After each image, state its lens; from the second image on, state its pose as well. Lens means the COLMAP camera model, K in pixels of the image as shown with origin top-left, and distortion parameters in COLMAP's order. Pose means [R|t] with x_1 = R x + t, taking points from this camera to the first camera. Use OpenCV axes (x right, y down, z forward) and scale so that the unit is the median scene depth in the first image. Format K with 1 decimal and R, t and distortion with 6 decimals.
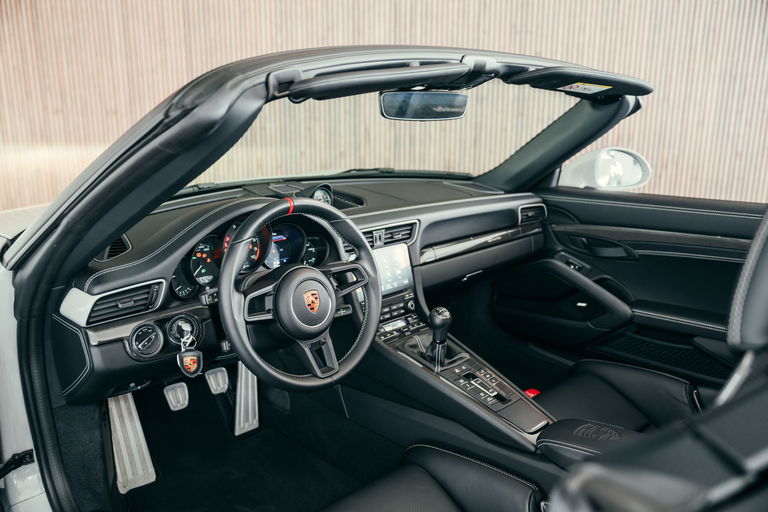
lens RADIAL K [[660.6, 0, 385.6], [0, 660.6, 259.4], [0, 0, 1]] dist [-0.006380, 0.021585]
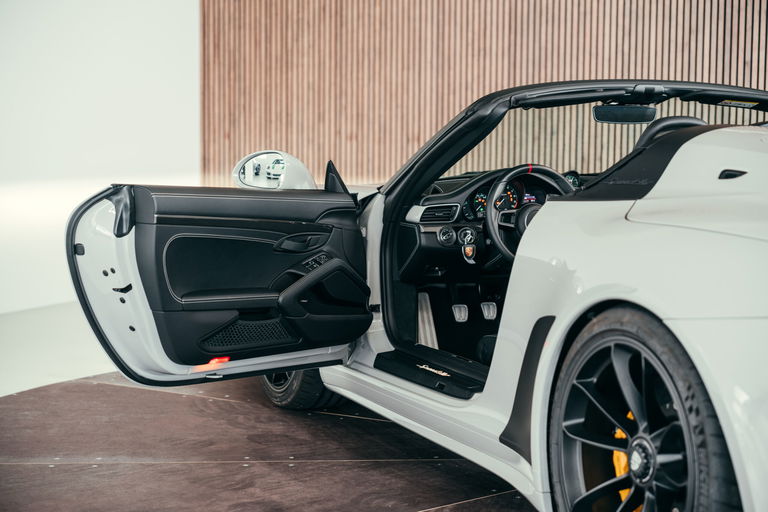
lens RADIAL K [[1483.3, 0, 382.8], [0, 1483.3, 255.2], [0, 0, 1]] dist [-0.037557, 0.000000]
pose [[0.925990, 0.034209, -0.375994, 1.023161], [-0.093184, 0.985785, -0.139802, 0.764981], [0.365867, 0.164492, 0.916015, -2.832163]]
